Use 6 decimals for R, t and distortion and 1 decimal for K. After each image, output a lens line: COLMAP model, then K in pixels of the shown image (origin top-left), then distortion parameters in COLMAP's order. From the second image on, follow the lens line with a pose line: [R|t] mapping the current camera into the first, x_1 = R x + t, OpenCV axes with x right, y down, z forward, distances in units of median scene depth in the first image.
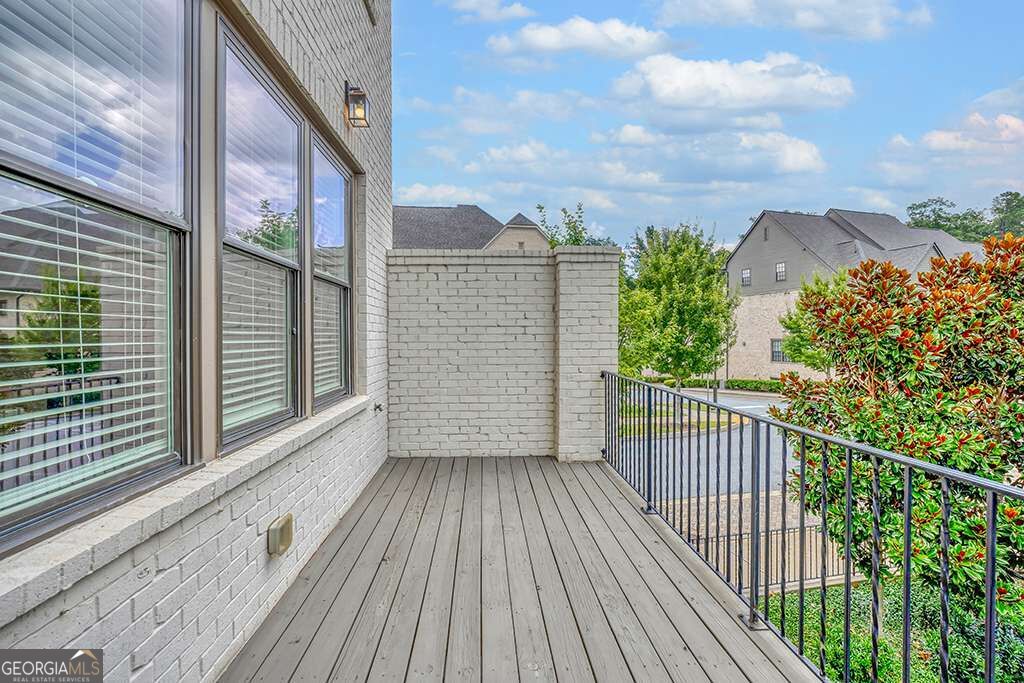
lens RADIAL K [[467.8, 0, 509.6], [0, 467.8, 338.2], [0, 0, 1]] dist [0.003836, -0.001911]
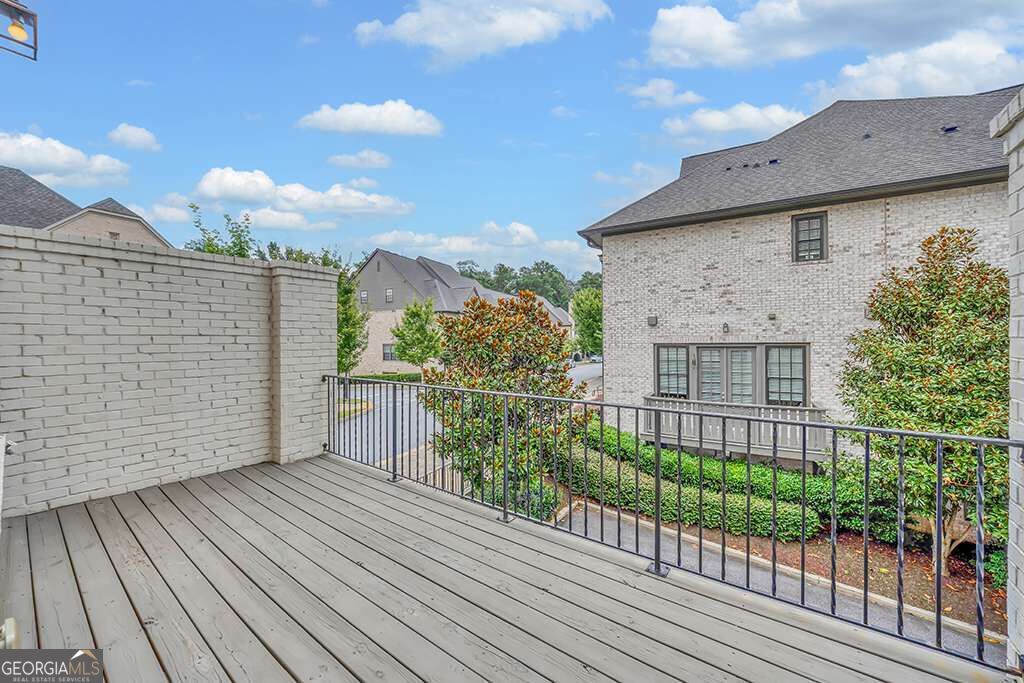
lens RADIAL K [[378.3, 0, 513.1], [0, 378.3, 342.1], [0, 0, 1]] dist [-0.010362, -0.000303]
pose [[0.636247, -0.004798, 0.771470, -0.200928], [0.006995, 0.999975, 0.000451, -0.007826], [-0.771453, 0.005110, 0.636265, 0.050879]]
